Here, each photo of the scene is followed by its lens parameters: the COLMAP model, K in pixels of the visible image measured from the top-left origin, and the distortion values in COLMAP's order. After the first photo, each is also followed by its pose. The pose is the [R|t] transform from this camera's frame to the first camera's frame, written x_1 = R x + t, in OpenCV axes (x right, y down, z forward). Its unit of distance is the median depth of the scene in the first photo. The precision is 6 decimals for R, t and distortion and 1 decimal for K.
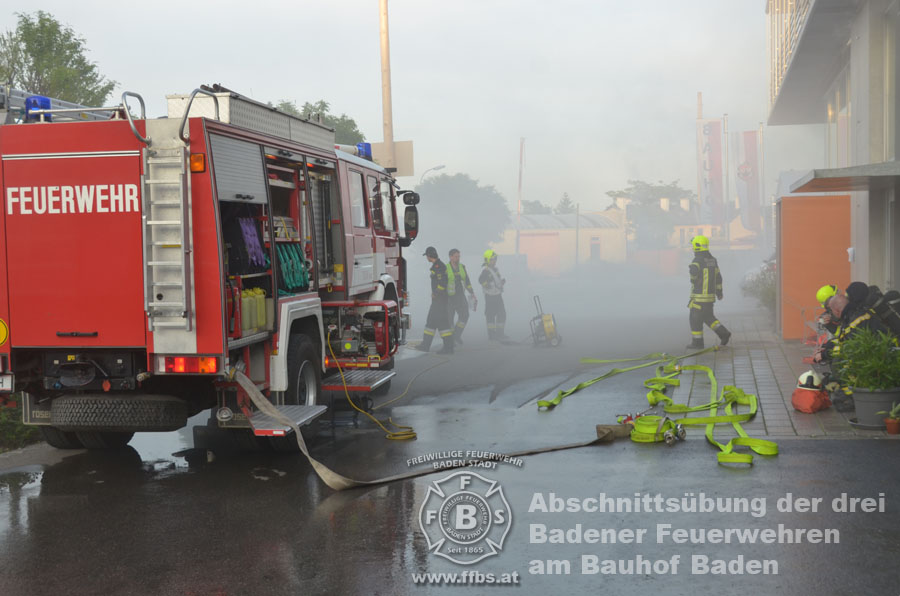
lens RADIAL K [[1038.3, 0, 450.6], [0, 1038.3, 298.6], [0, 0, 1]] dist [-0.013184, 0.000000]
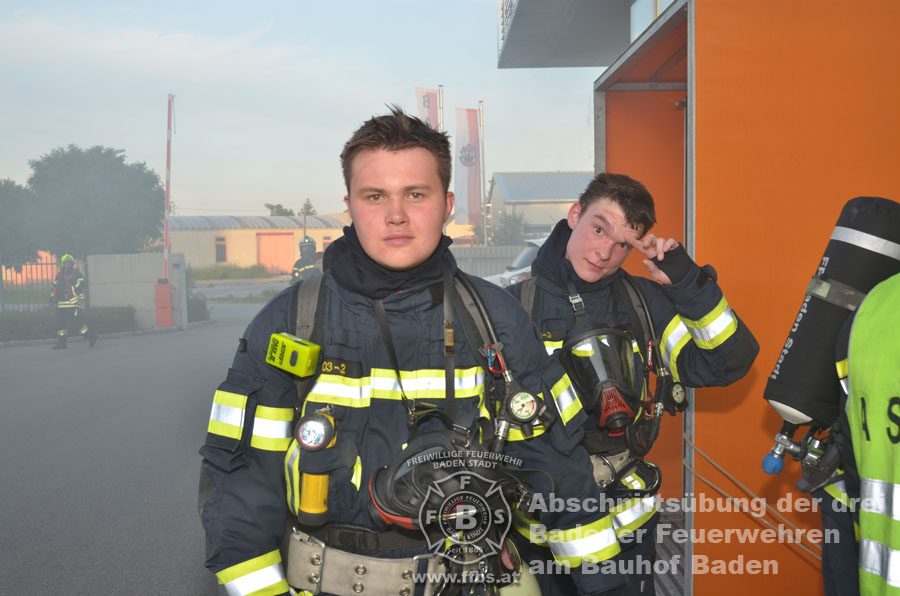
lens RADIAL K [[797.0, 0, 450.4], [0, 797.0, 299.0], [0, 0, 1]] dist [-0.057143, 0.023418]
pose [[0.964320, -0.013616, 0.264390, 0.041630], [0.009226, 0.999798, 0.017840, -0.007237], [-0.264579, -0.014764, 0.964251, 0.155553]]
